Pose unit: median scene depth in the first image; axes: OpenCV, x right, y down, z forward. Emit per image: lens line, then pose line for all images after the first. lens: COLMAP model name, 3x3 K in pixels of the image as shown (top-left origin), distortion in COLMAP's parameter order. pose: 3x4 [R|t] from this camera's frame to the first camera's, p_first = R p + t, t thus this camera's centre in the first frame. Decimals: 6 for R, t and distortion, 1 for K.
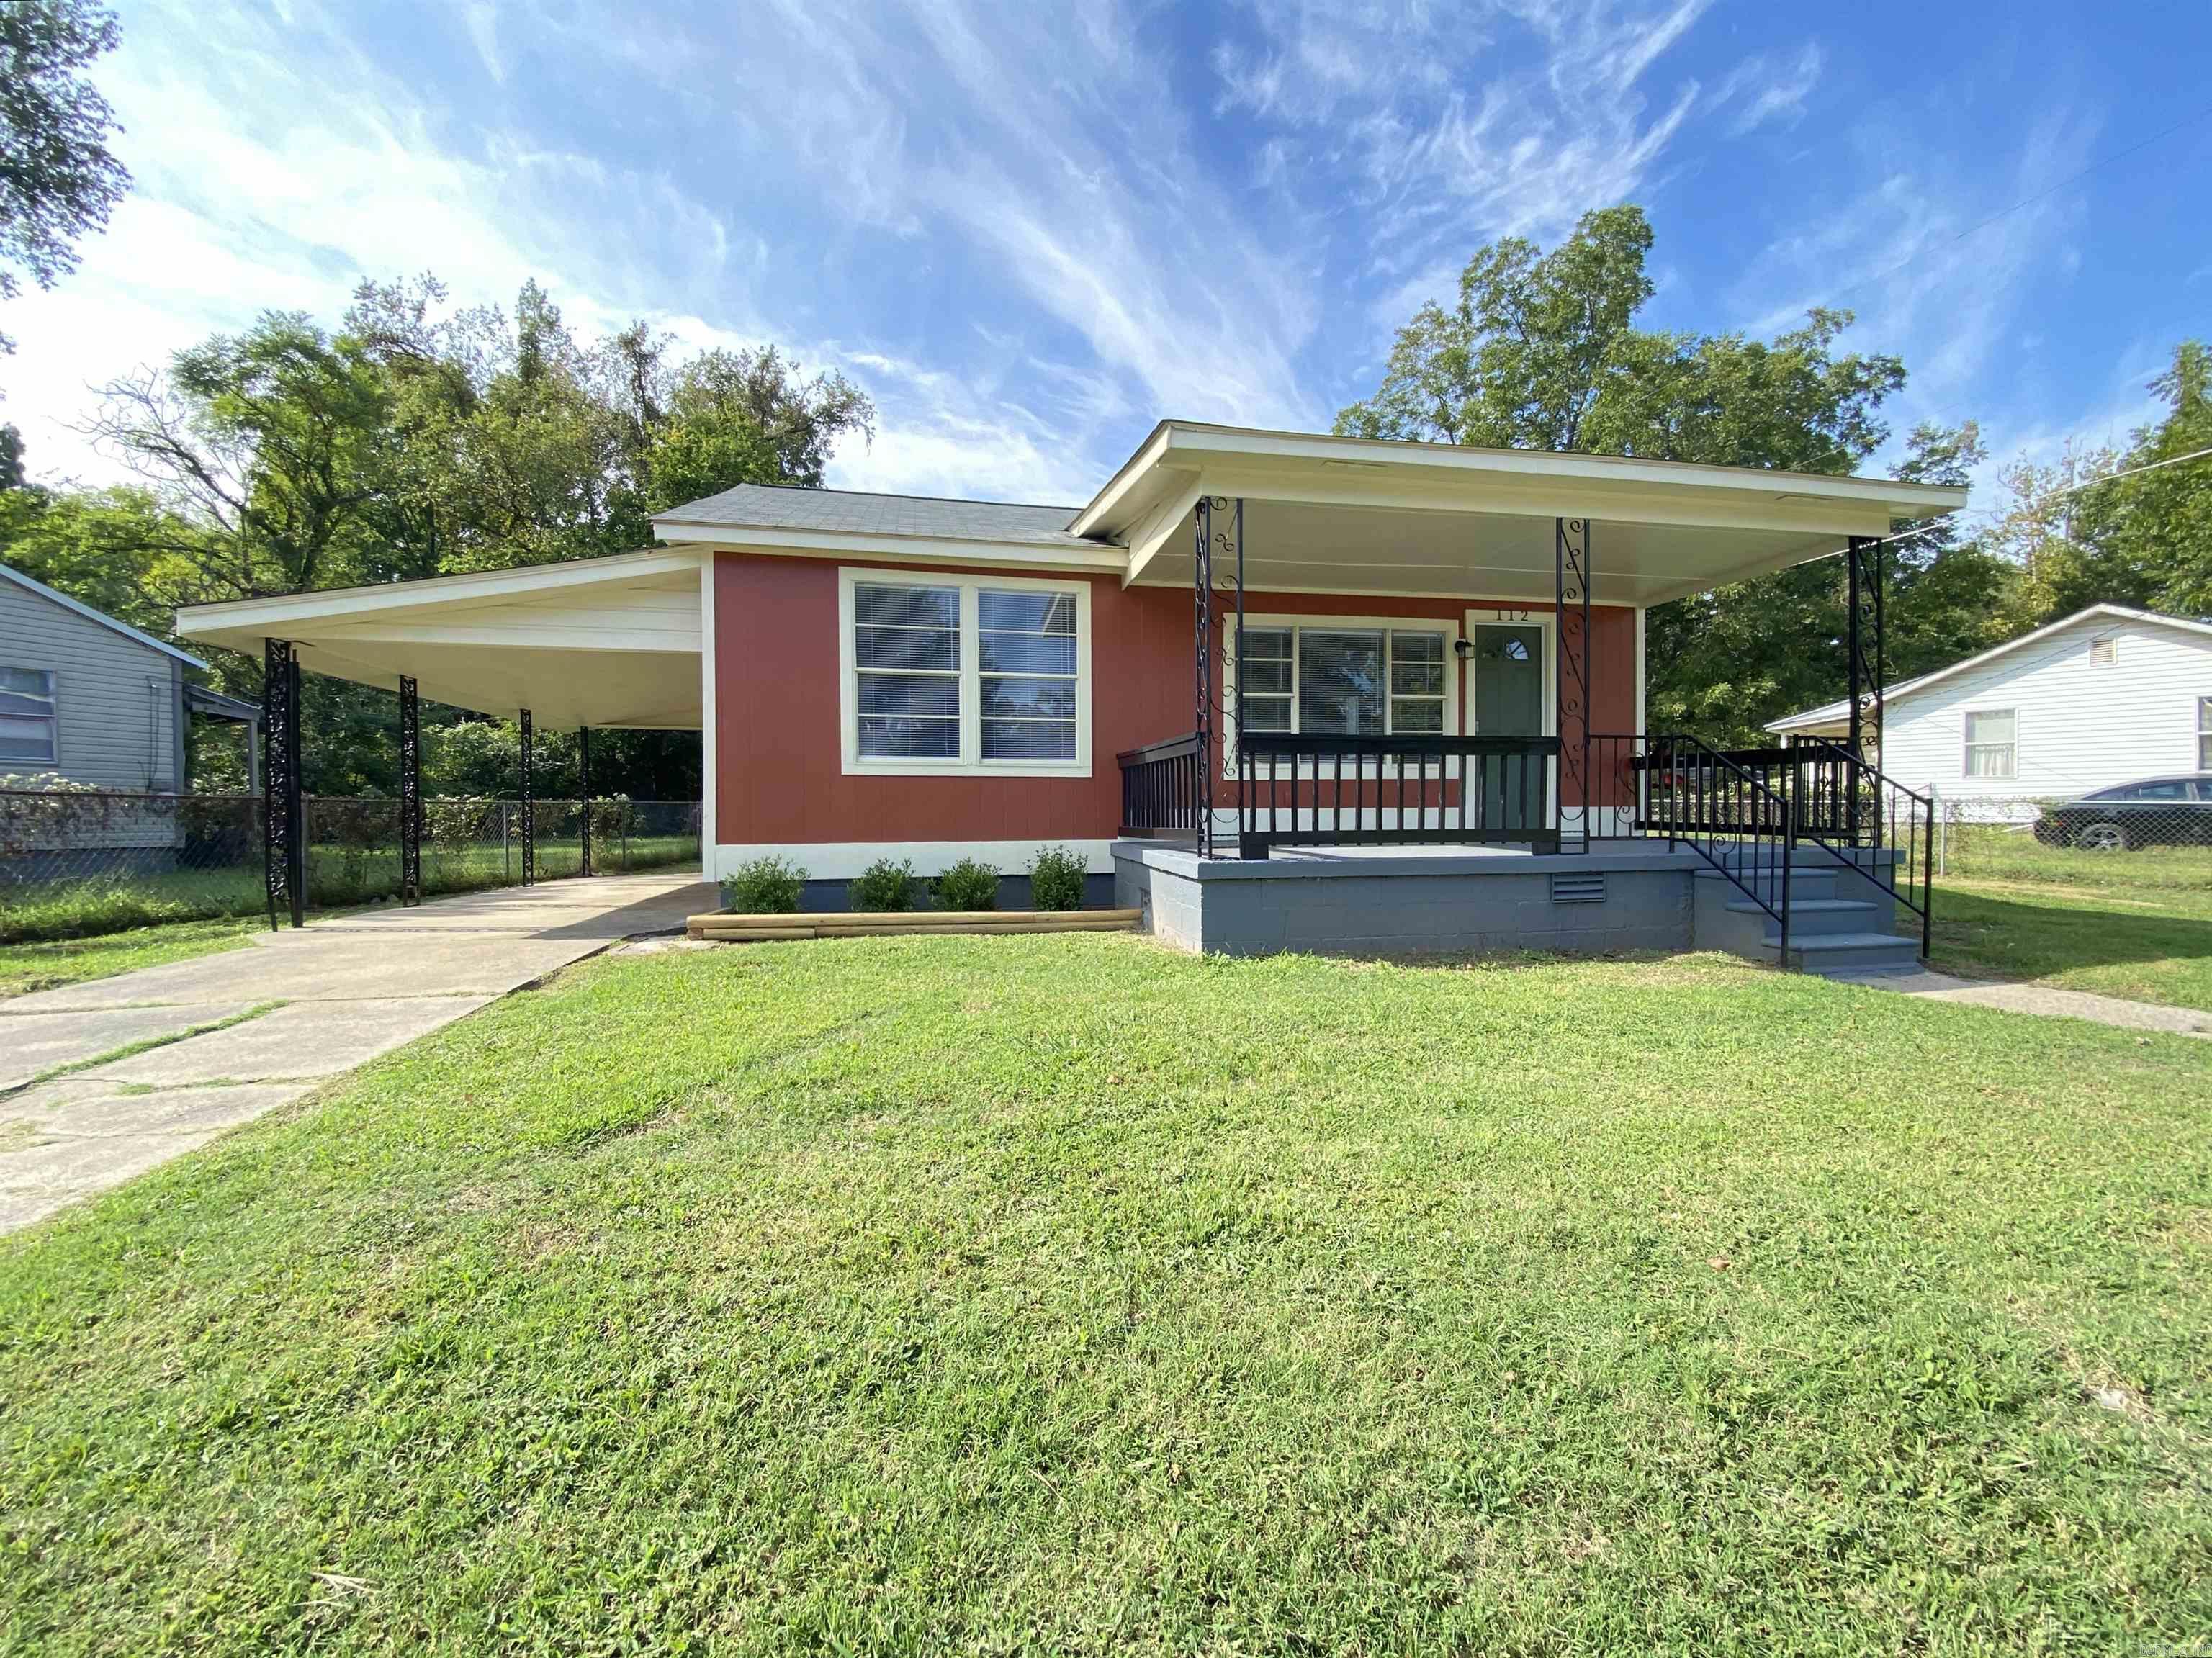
lens RADIAL K [[923.9, 0, 1115.5], [0, 923.9, 821.8], [0, 0, 1]] dist [0.002468, -0.010615]
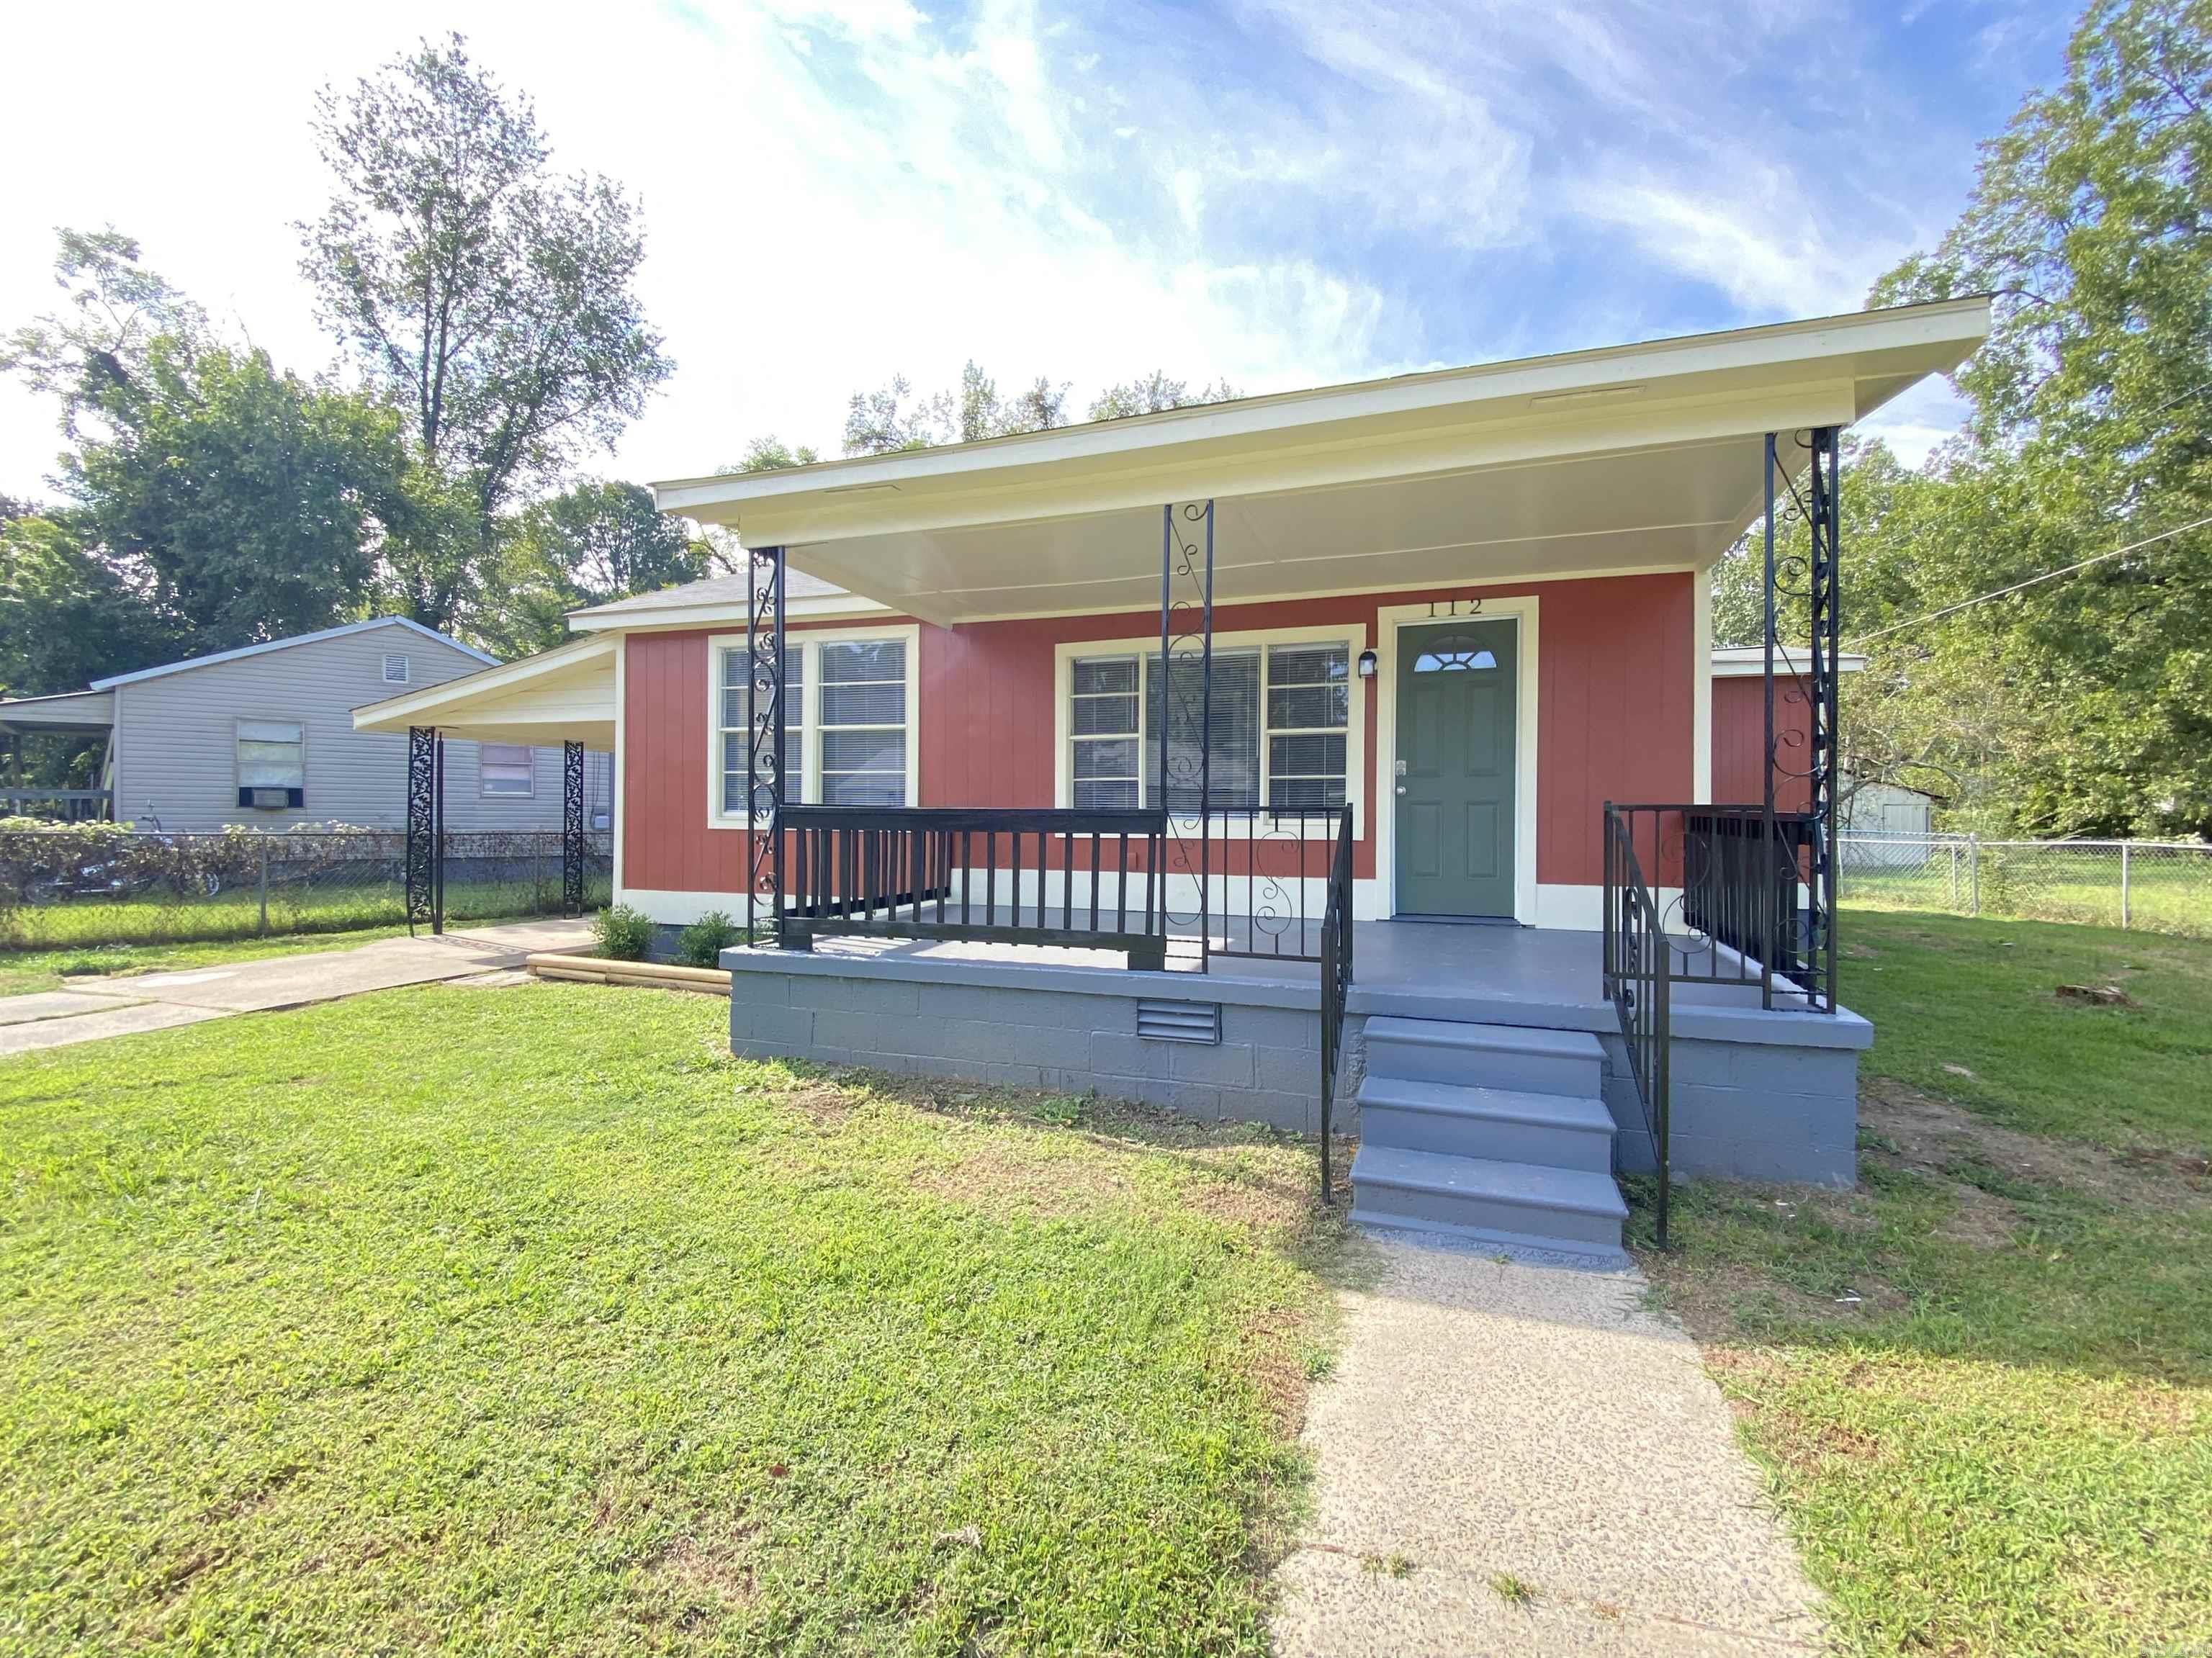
lens RADIAL K [[965.8, 0, 1109.5], [0, 965.8, 822.9], [0, 0, 1]] dist [0.006662, -0.014182]
pose [[0.852531, 0.014745, -0.522469, 0.153570], [-0.016561, 0.999862, 0.001195, -0.014910], [0.522415, 0.007634, 0.852657, 0.062405]]
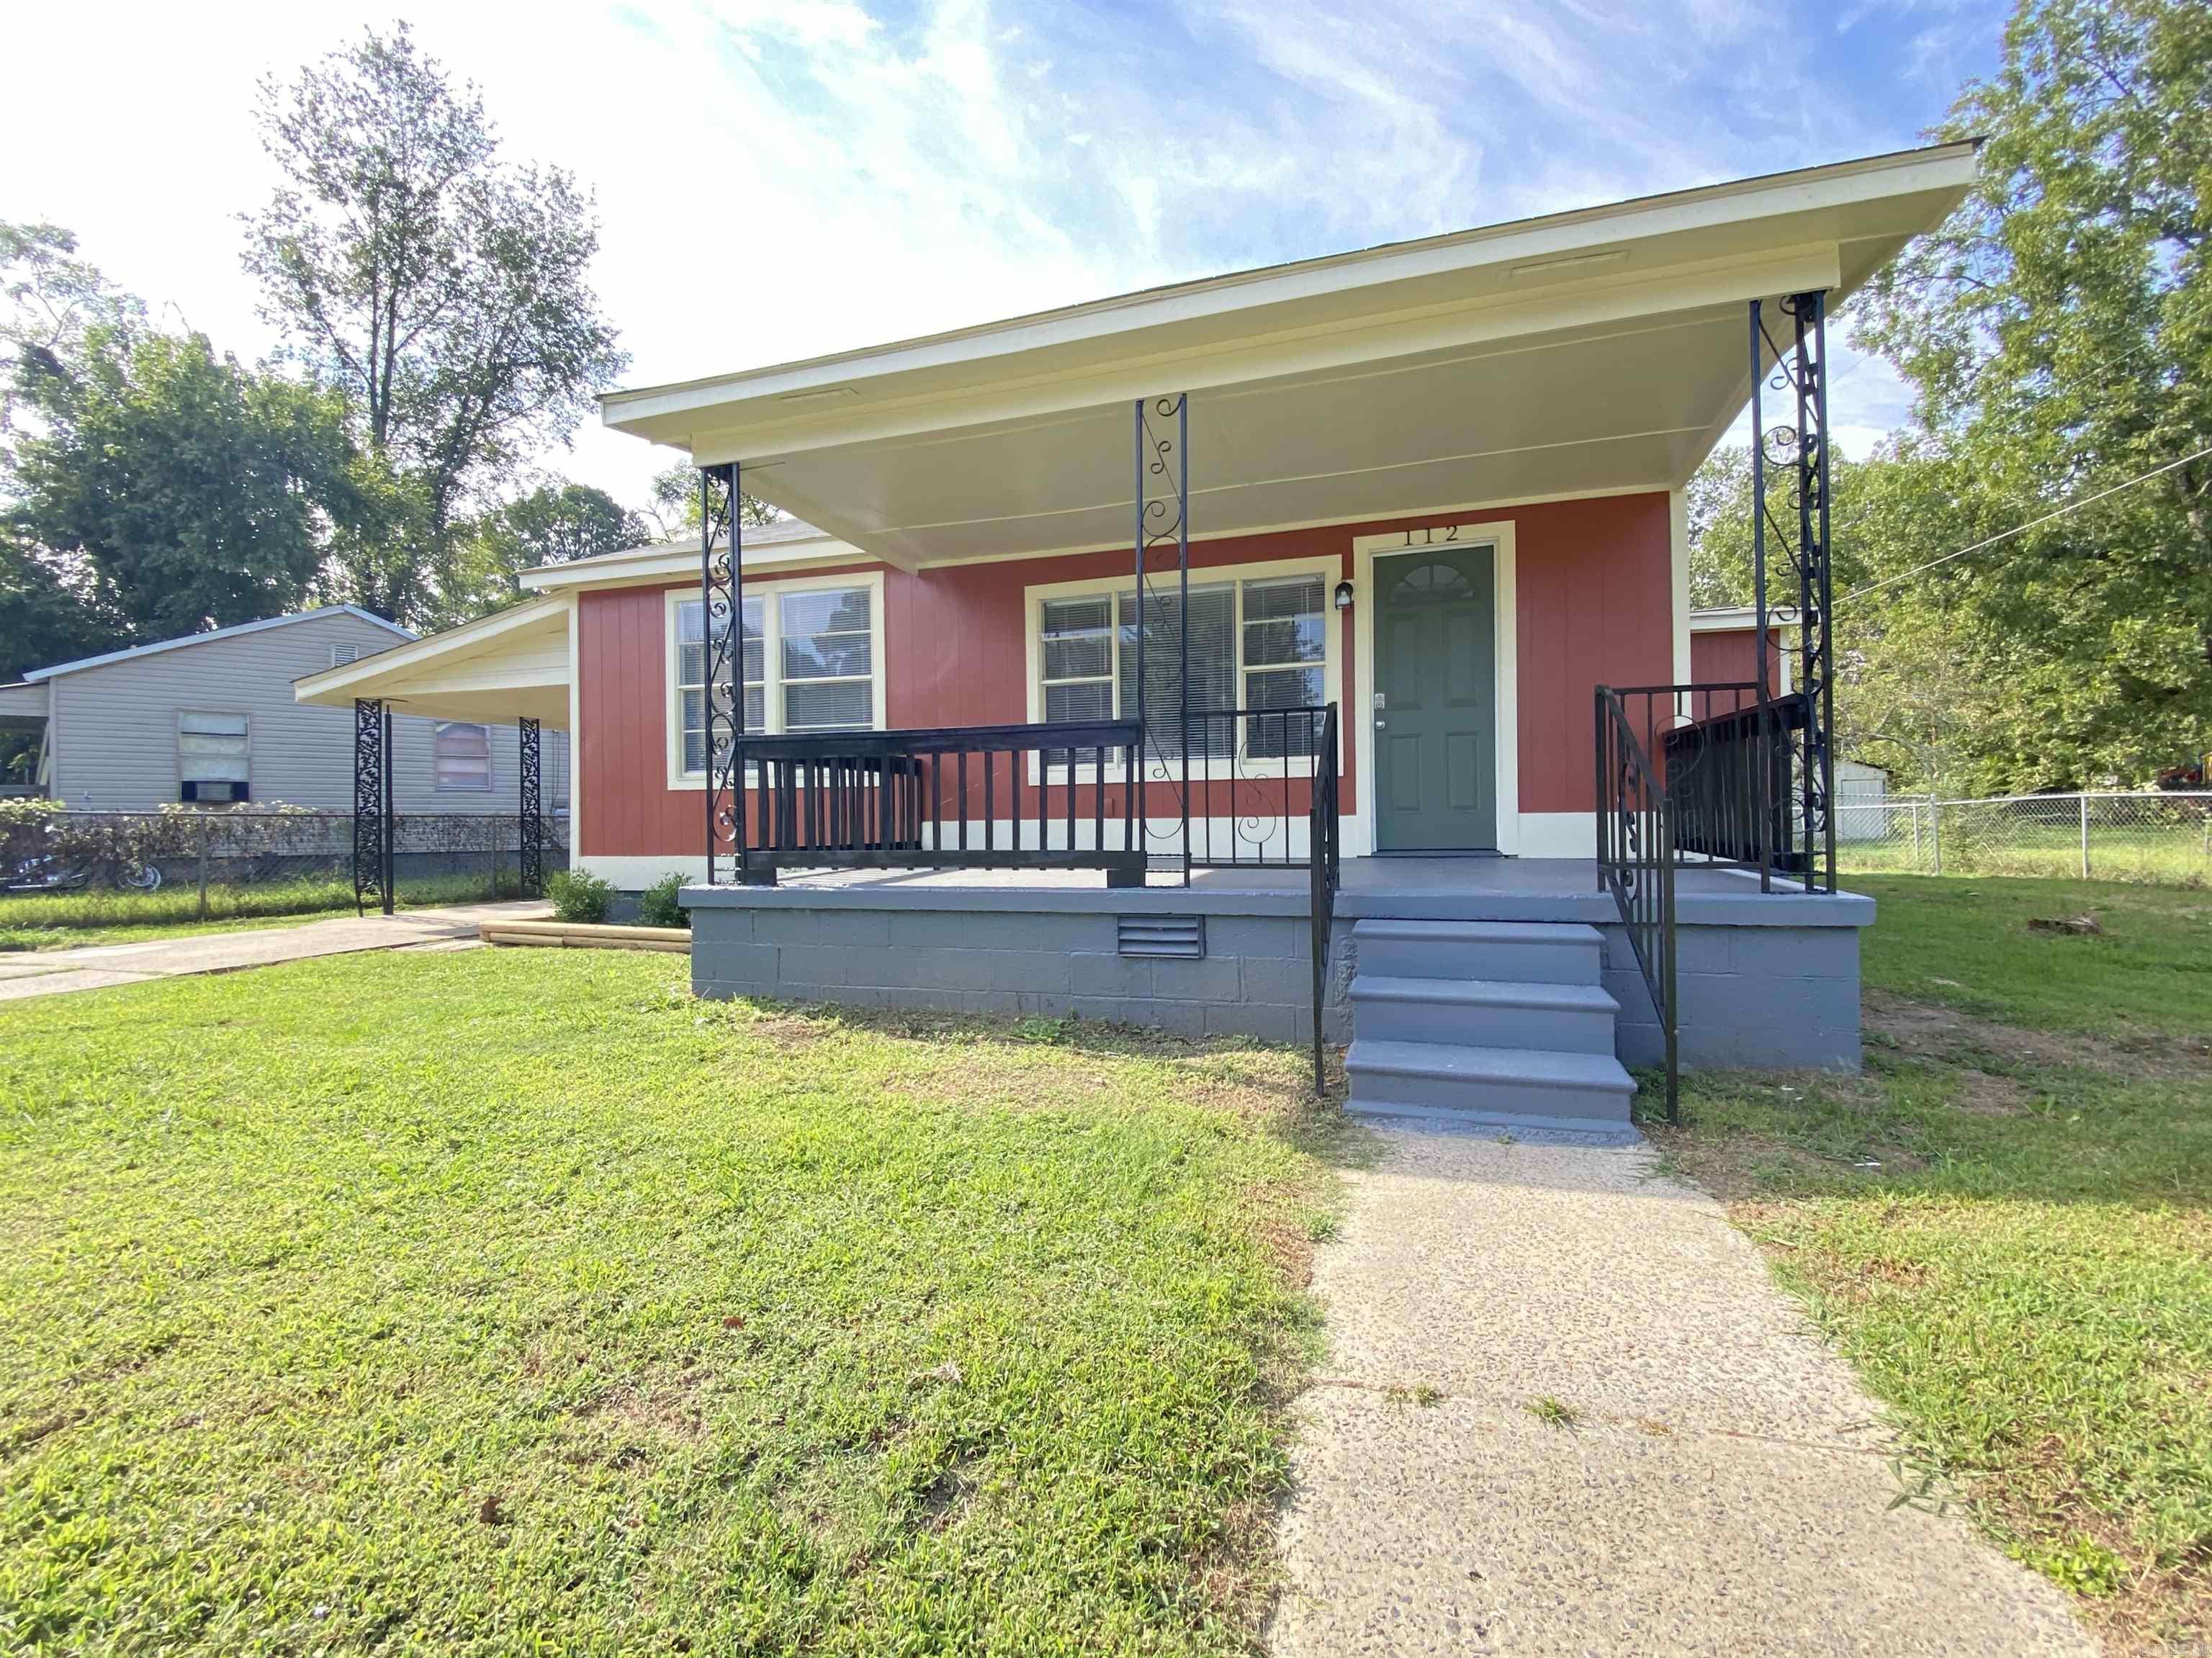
lens RADIAL K [[965.8, 0, 1108.2], [0, 965.8, 817.0], [0, 0, 1]] dist [0.006662, -0.014182]
pose [[0.866896, -0.007467, -0.498433, 0.150398], [0.003808, 0.999958, -0.008356, -0.002181], [0.498475, 0.005346, 0.866888, 0.066665]]
